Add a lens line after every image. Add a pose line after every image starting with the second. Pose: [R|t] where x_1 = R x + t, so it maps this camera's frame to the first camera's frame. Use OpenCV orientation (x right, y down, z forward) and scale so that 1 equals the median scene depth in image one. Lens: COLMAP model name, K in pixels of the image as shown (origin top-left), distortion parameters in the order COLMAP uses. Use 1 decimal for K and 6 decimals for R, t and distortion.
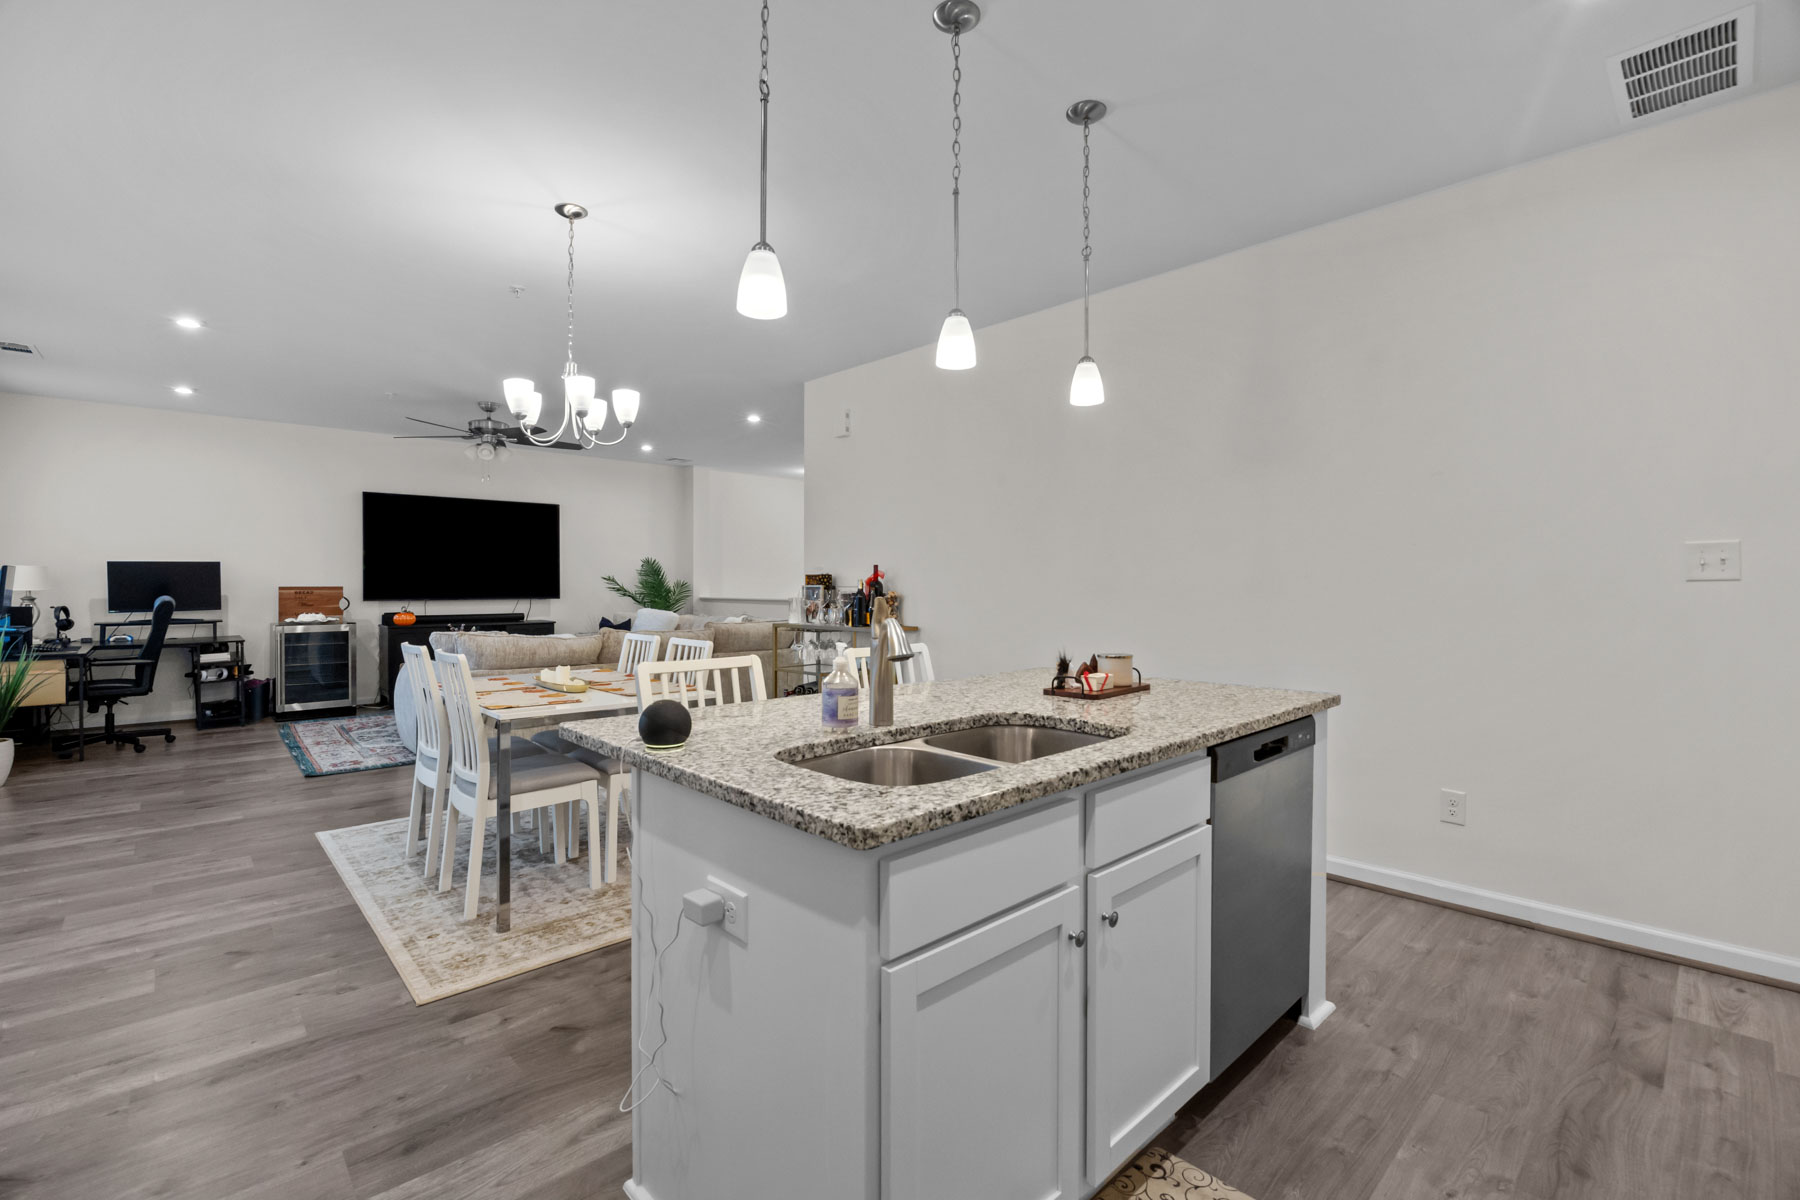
lens RADIAL K [[784.6, 0, 913.3], [0, 784.6, 589.6], [0, 0, 1]] dist [-0.011035, -0.000664]
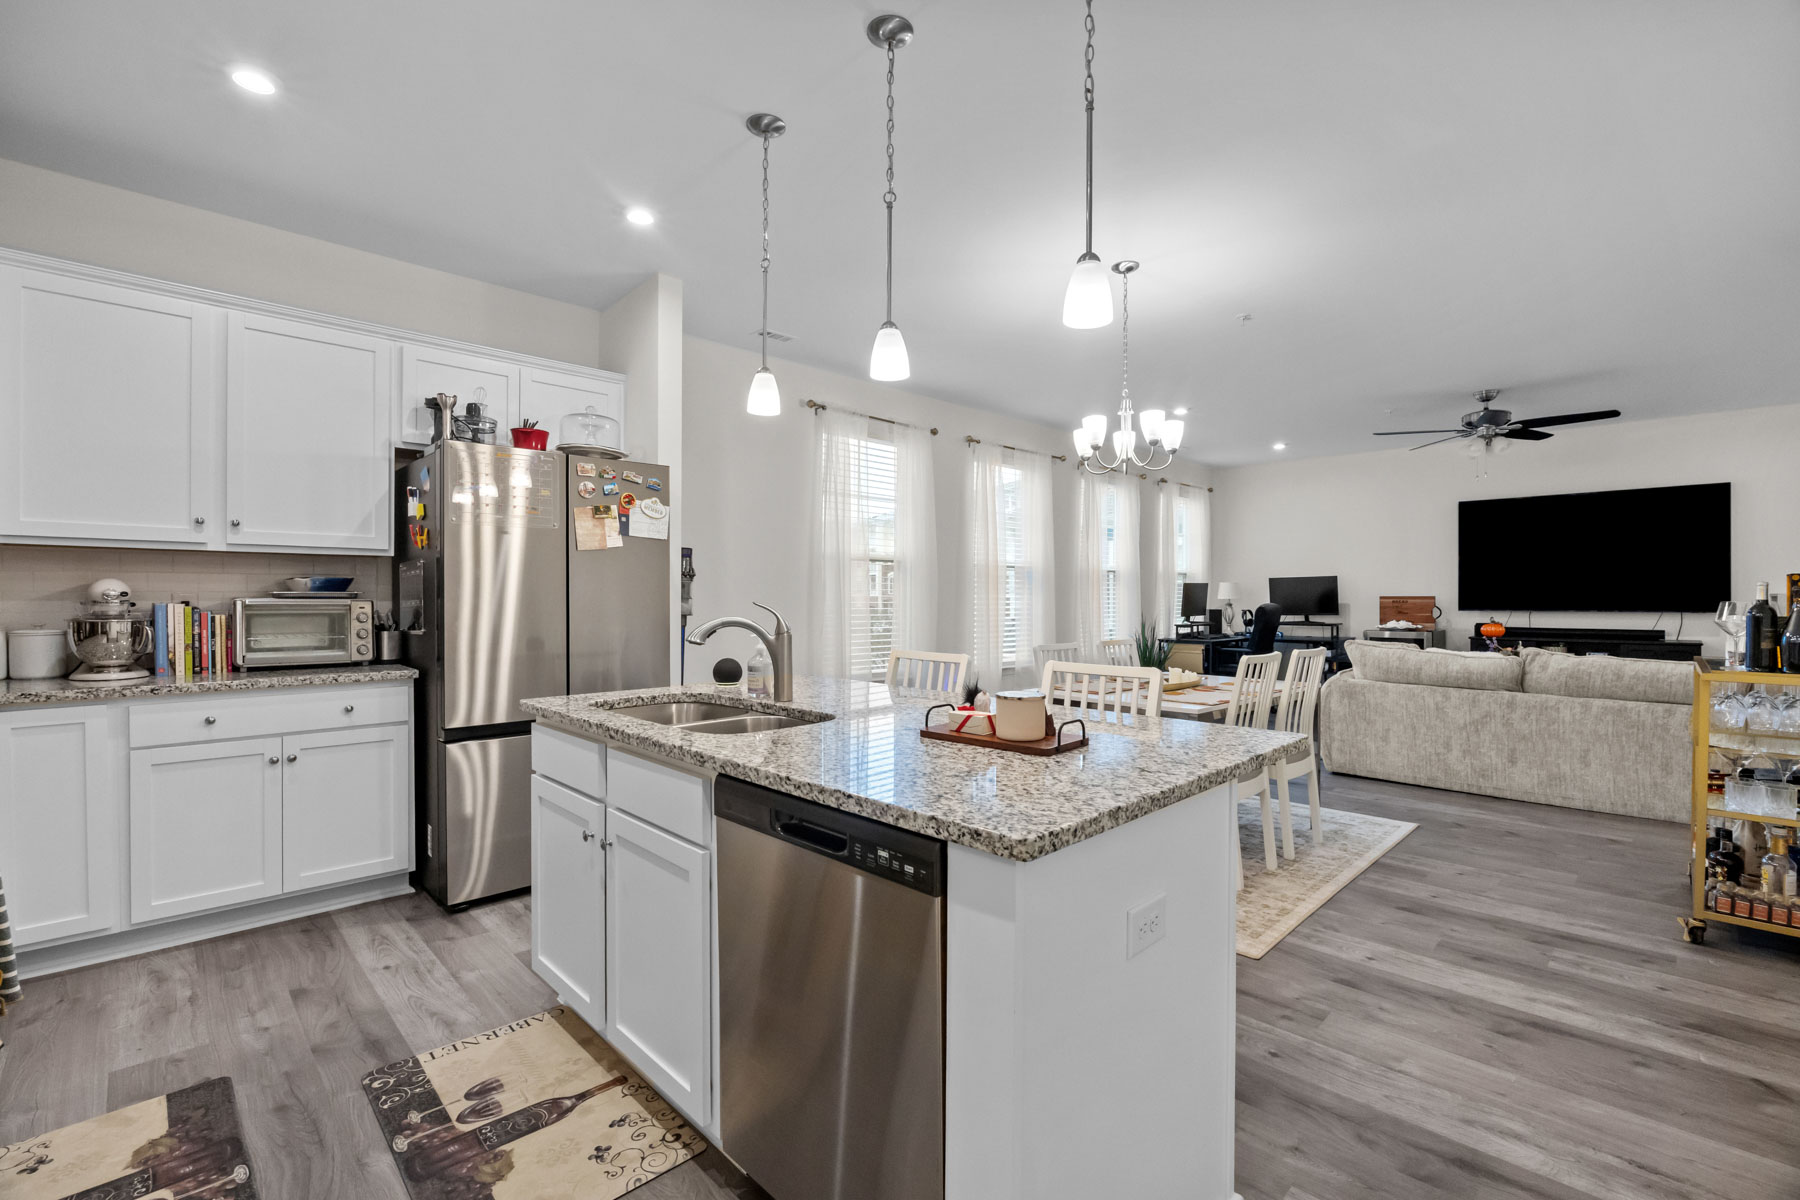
lens RADIAL K [[784.6, 0, 907.8], [0, 784.6, 603.6], [0, 0, 1]] dist [-0.011035, -0.000664]
pose [[0.019837, 0.010195, -0.999751, 0.341455], [-0.004854, 0.999937, 0.010100, -0.000776], [0.999791, 0.004652, 0.019885, 0.321375]]
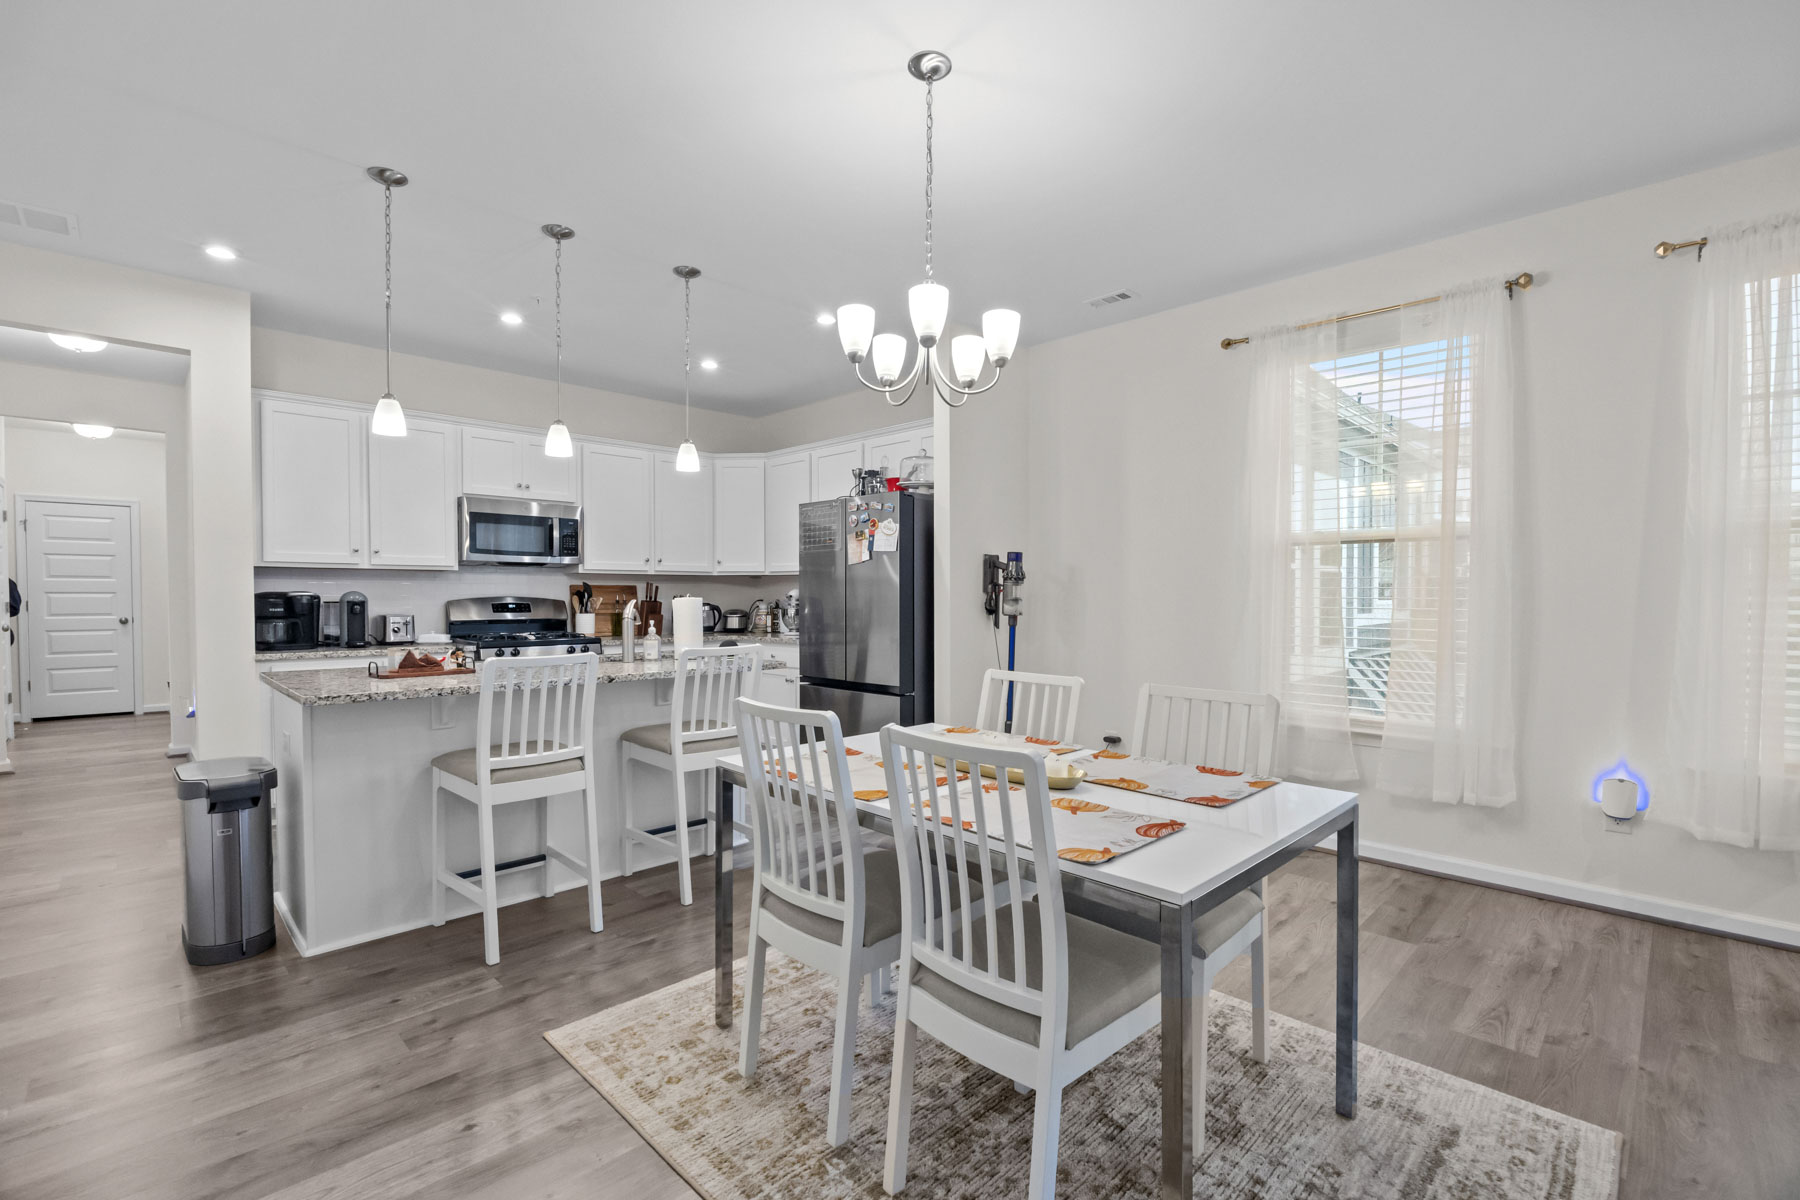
lens RADIAL K [[784.6, 0, 907.4], [0, 784.6, 613.4], [0, 0, 1]] dist [-0.011035, -0.000664]
pose [[-0.999472, -0.001791, -0.032430, -0.193343], [-0.002640, 0.999654, 0.026155, -0.003154], [0.032372, 0.026227, -0.999132, 0.837221]]
